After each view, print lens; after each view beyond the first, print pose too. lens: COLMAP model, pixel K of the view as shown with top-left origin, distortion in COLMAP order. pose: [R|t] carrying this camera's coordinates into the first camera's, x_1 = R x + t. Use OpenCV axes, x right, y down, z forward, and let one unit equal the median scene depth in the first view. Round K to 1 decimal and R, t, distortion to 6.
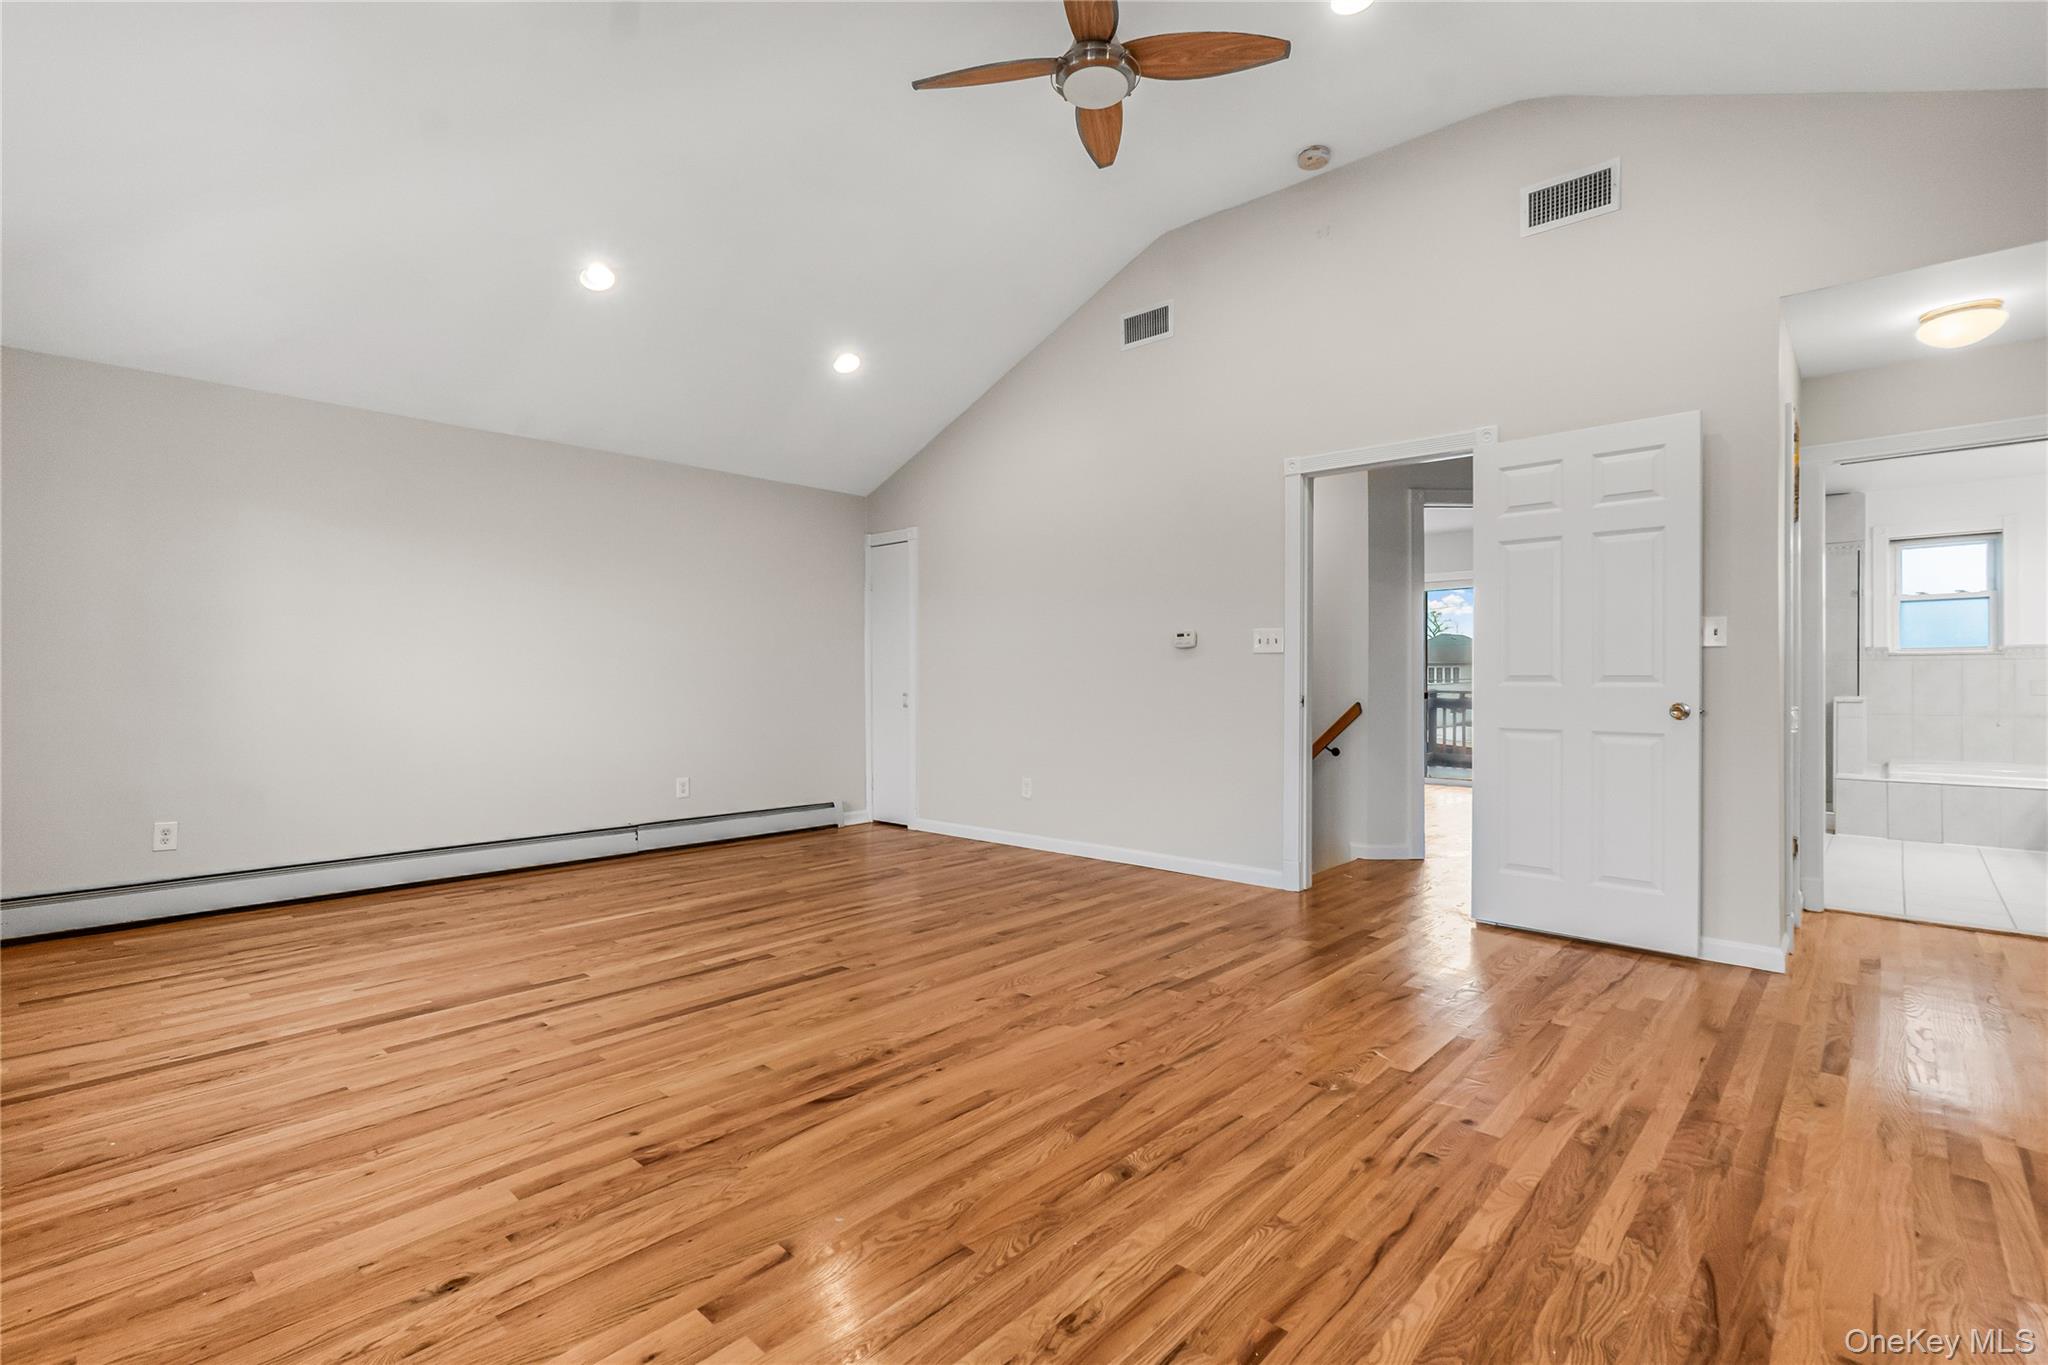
lens RADIAL K [[952.3, 0, 978.4], [0, 952.3, 681.9], [0, 0, 1]] dist [-0.016159, 0.009880]
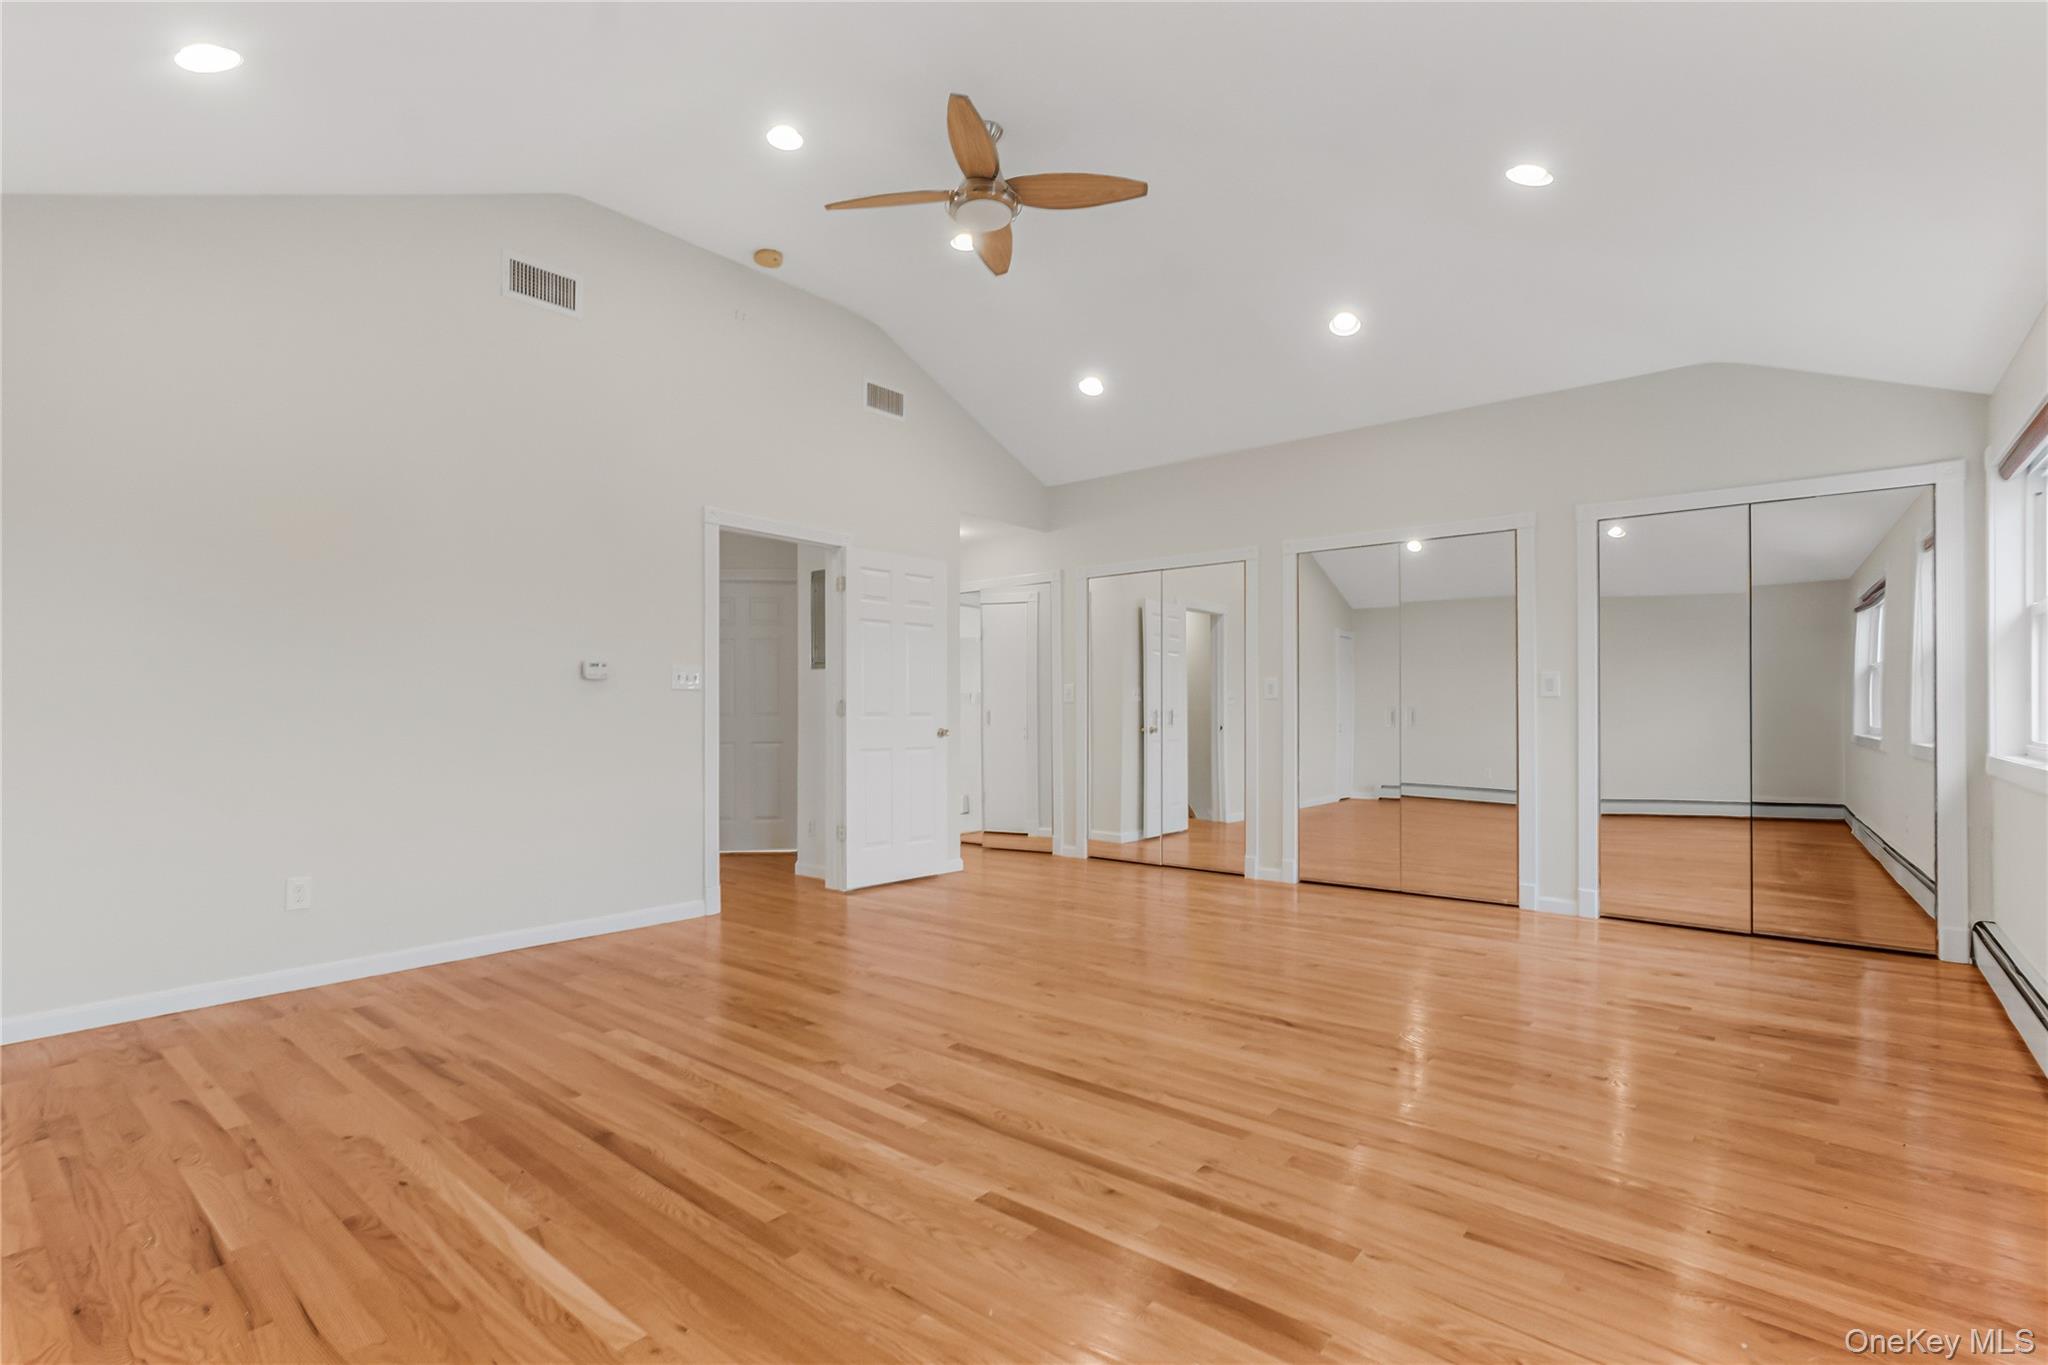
lens RADIAL K [[952.3, 0, 985.8], [0, 952.3, 703.4], [0, 0, 1]] dist [-0.016159, 0.009880]
pose [[-0.056927, 0.011092, 0.998317, -1.139386], [0.005167, 0.999928, -0.010815, -0.003314], [-0.998365, 0.004543, -0.056980, 1.144879]]
